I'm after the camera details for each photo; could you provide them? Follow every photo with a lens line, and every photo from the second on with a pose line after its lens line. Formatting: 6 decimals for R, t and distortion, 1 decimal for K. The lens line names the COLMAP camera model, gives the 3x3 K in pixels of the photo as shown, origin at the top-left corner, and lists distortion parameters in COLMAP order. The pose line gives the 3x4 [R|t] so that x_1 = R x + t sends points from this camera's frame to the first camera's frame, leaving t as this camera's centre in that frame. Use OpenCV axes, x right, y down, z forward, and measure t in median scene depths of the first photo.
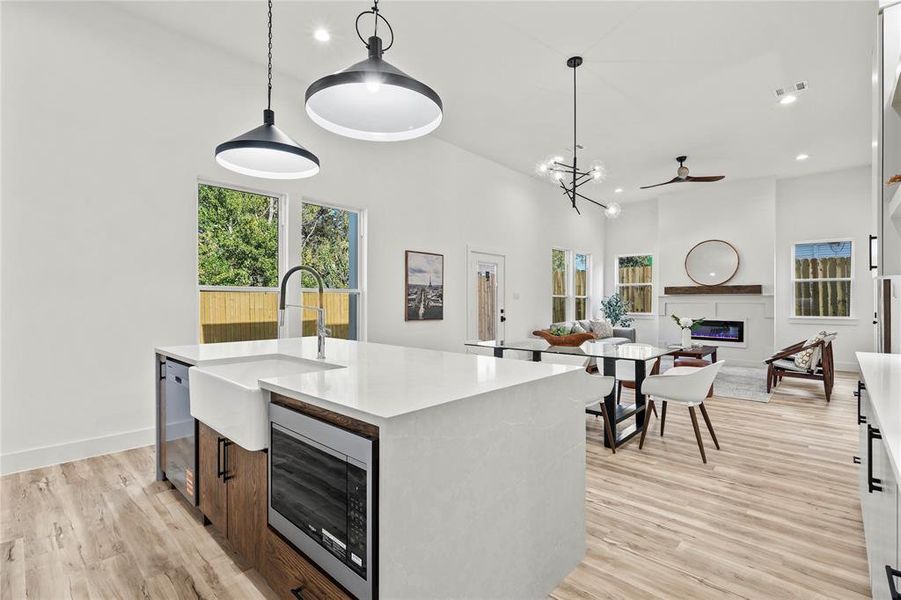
lens RADIAL K [[414.9, 0, 449.5], [0, 414.9, 302.0], [0, 0, 1]] dist [0.000631, 0.000562]
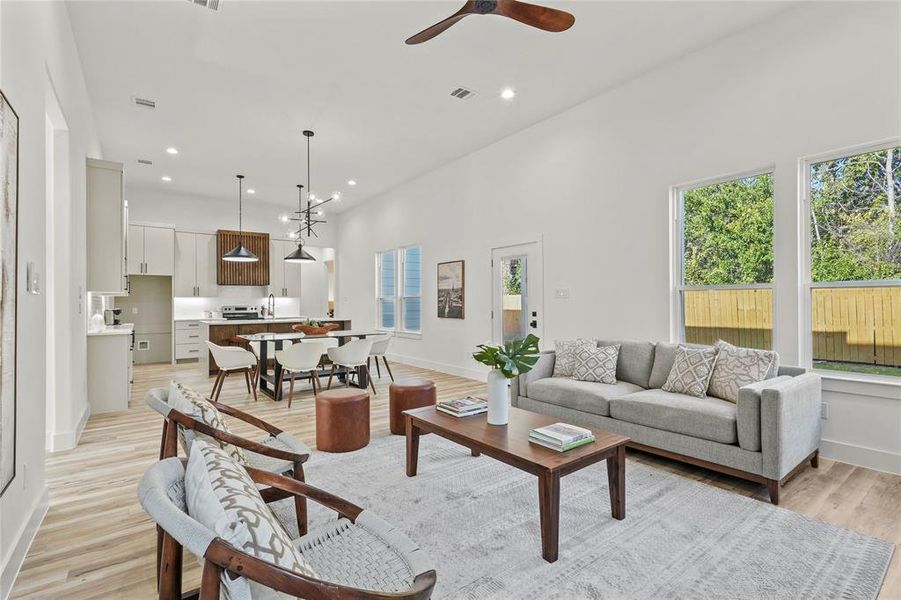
lens RADIAL K [[415.1, 0, 448.5], [0, 415.1, 296.4], [0, 0, 1]] dist [0.000234, 0.000220]
pose [[-0.176328, -0.017145, -0.984182, 0.960430], [0.003983, 0.999828, -0.018131, 0.002572], [0.984323, -0.007117, -0.176229, 1.024020]]
